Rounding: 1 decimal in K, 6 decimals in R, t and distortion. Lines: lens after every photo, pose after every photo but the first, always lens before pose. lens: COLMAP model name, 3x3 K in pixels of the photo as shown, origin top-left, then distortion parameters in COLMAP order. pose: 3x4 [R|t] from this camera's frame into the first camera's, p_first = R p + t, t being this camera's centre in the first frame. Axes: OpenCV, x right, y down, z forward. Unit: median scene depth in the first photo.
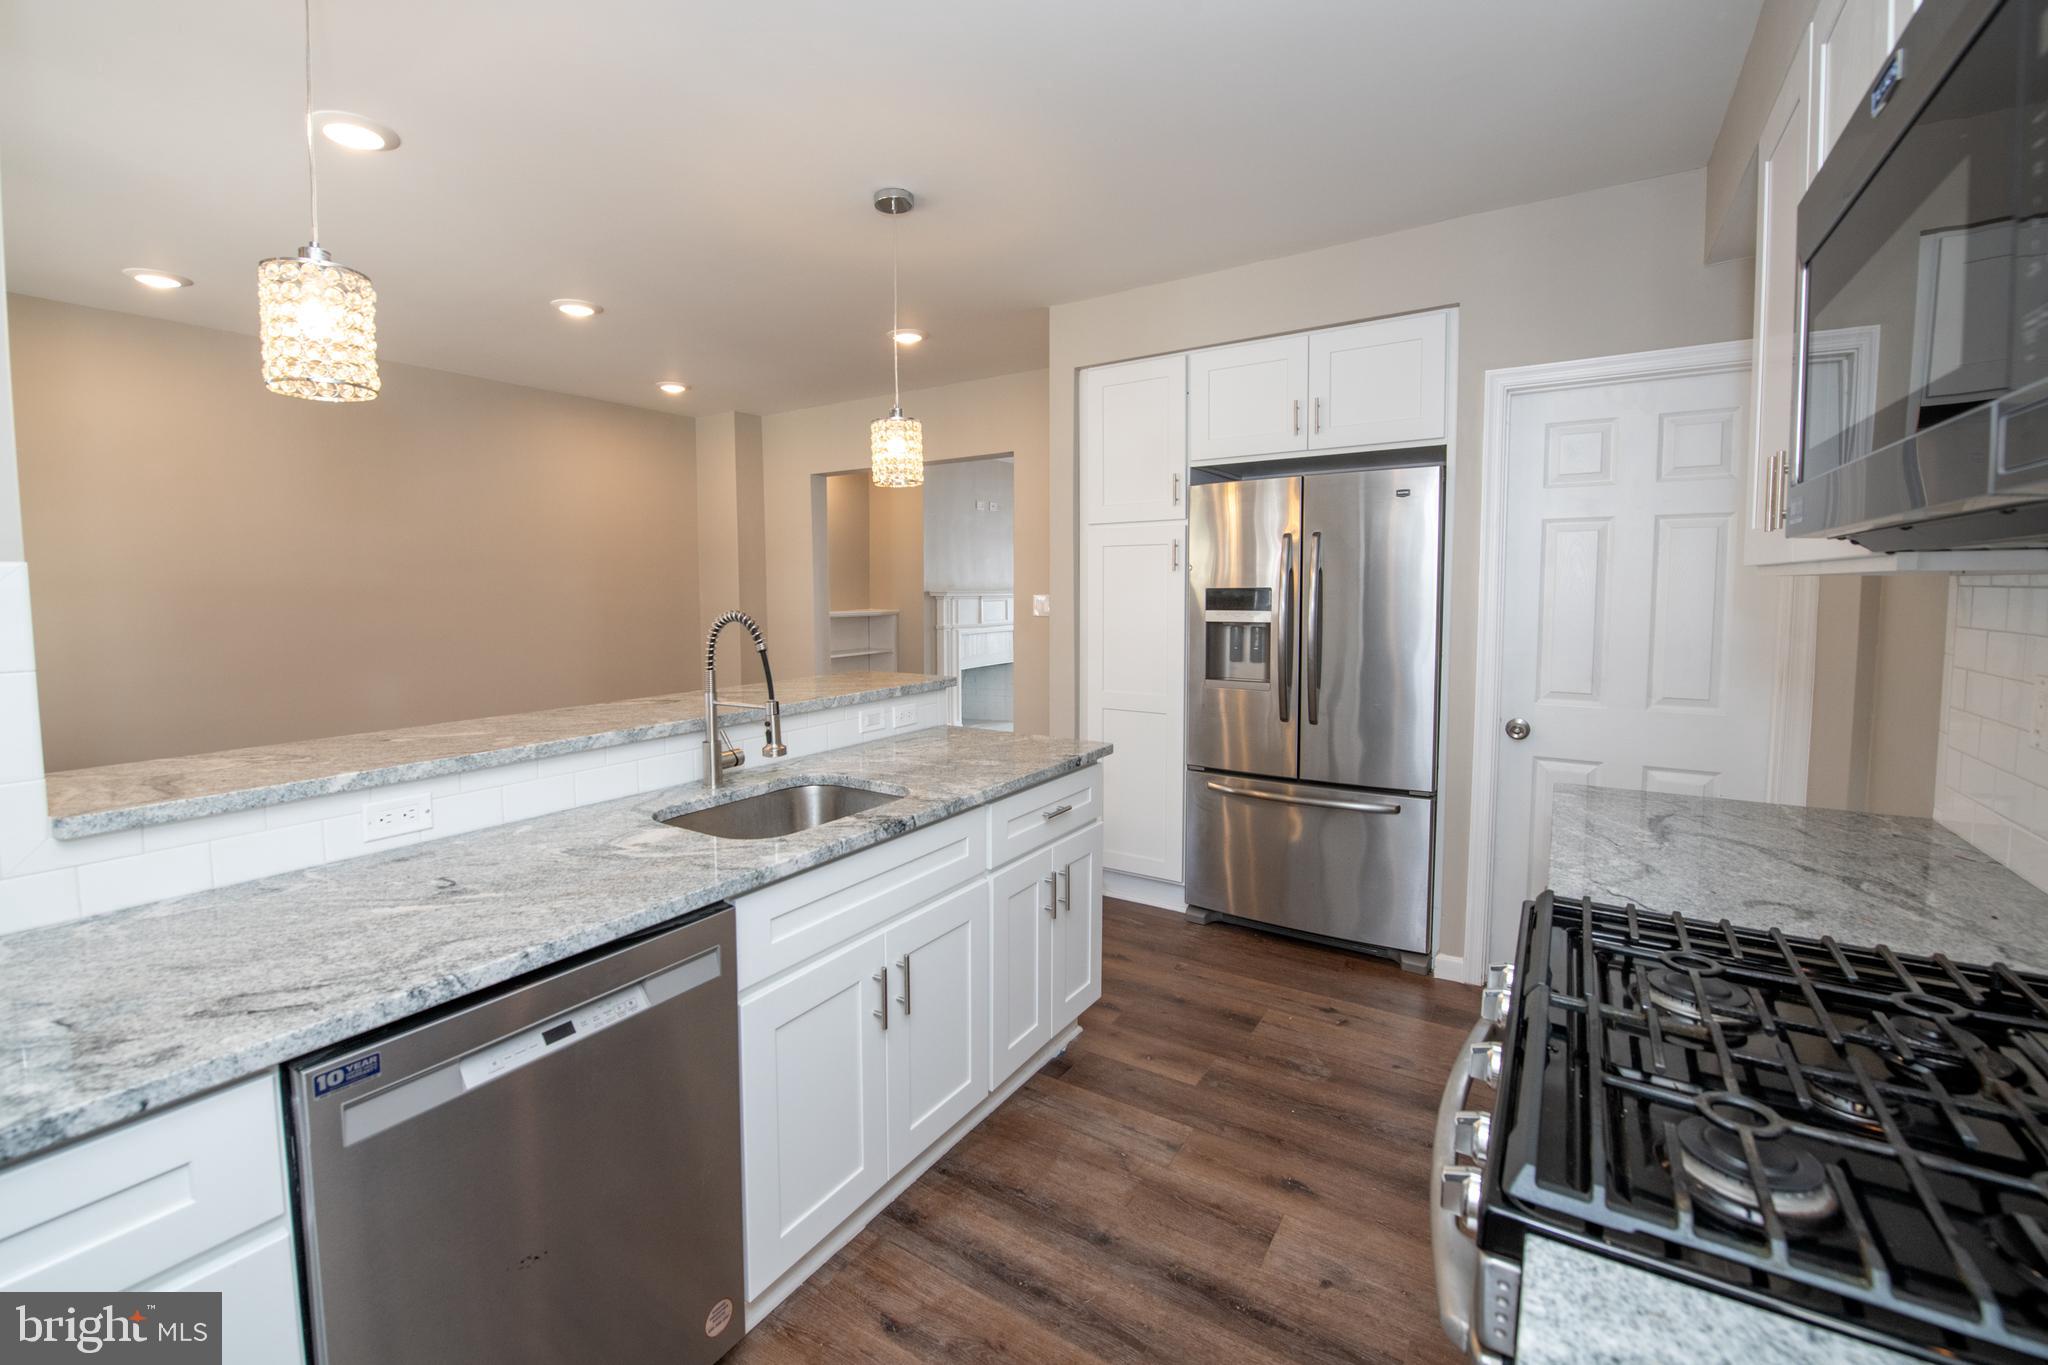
lens RADIAL K [[850.4, 0, 1014.6], [0, 850.4, 659.4], [0, 0, 1]] dist [-0.022810, 0.000076]
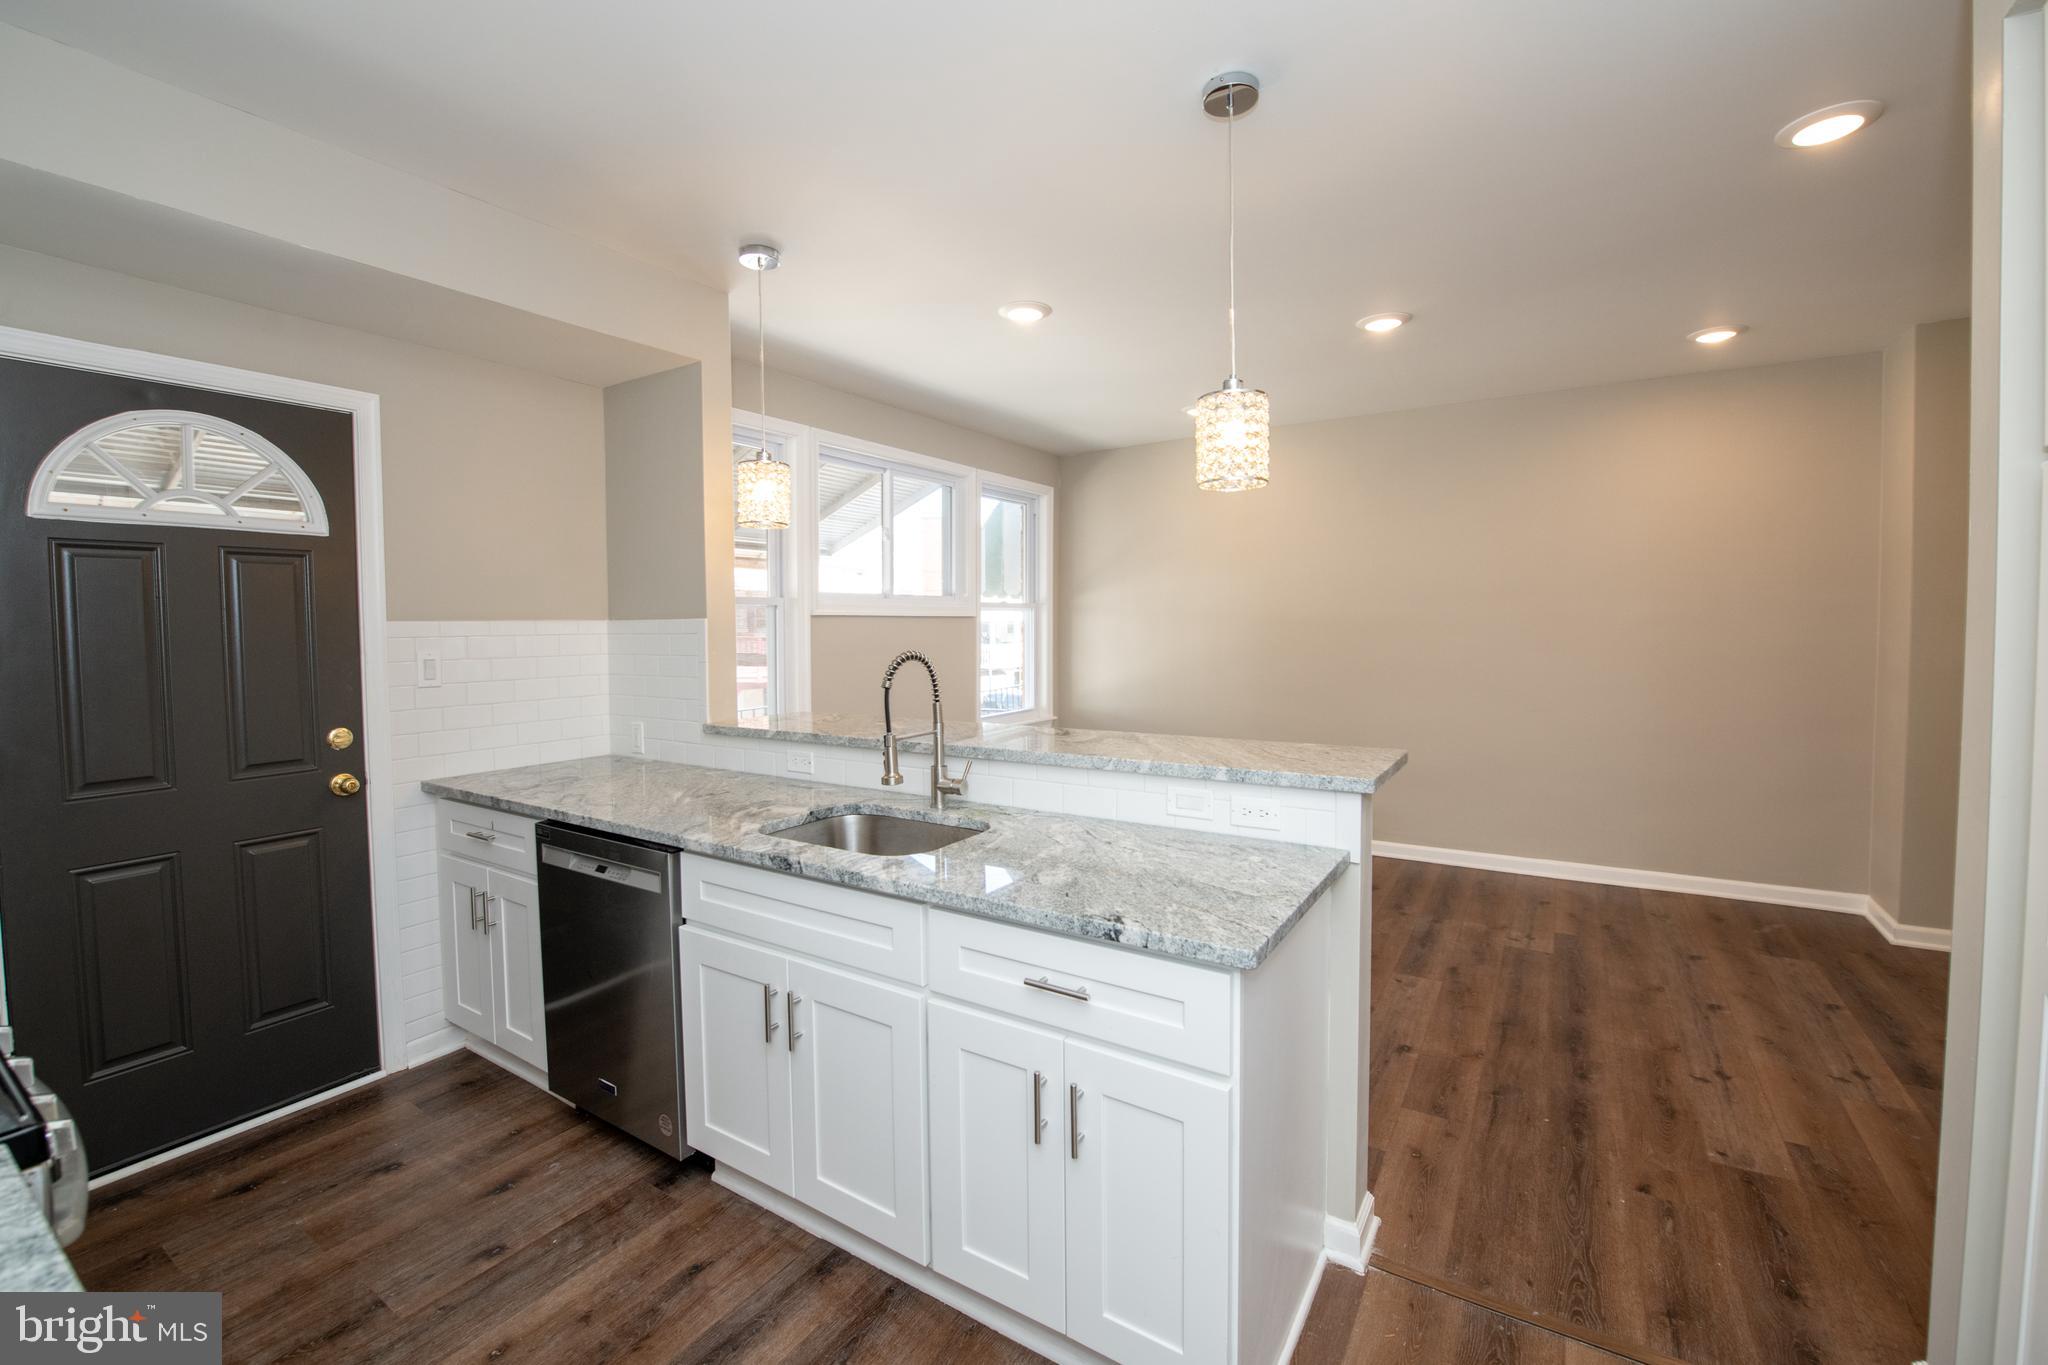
lens RADIAL K [[850.4, 0, 1014.6], [0, 850.4, 659.4], [0, 0, 1]] dist [-0.022810, 0.000076]
pose [[0.007377, 0.052263, -0.998606, 0.802815], [-0.074544, 0.995883, 0.051569, -0.114609], [0.997190, 0.074060, 0.011242, 1.128316]]
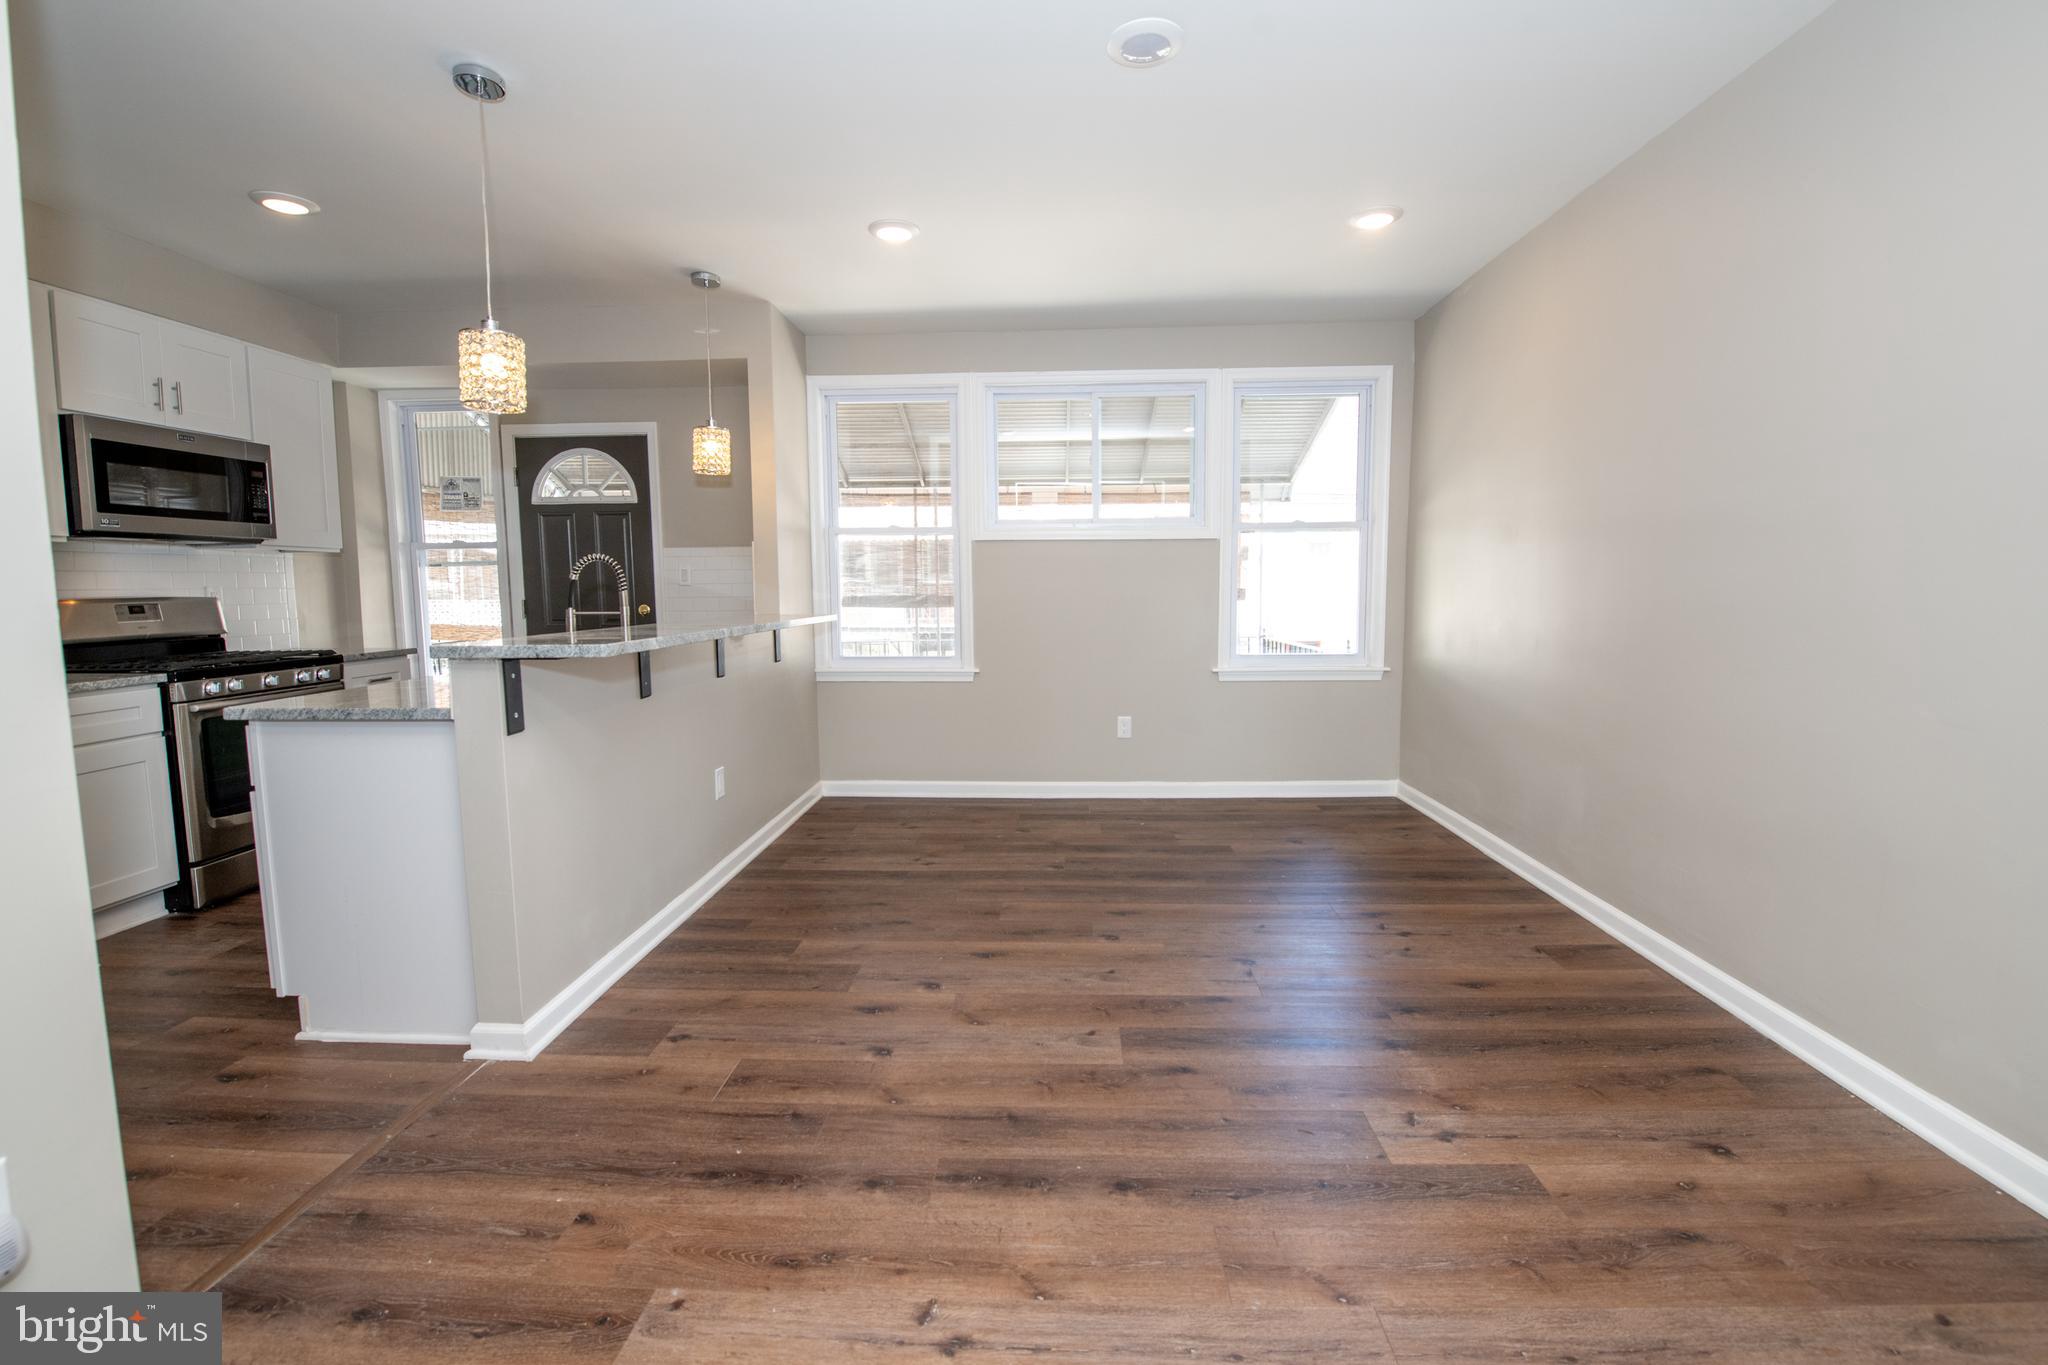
lens RADIAL K [[851.7, 0, 1028.3], [0, 851.7, 660.4], [0, 0, 1]] dist [-0.018350, -0.000800]
pose [[-0.857440, 0.062921, -0.510722, -0.202442], [-0.028559, 0.985147, 0.169319, -0.154934], [0.513791, 0.159767, -0.842908, 2.842453]]
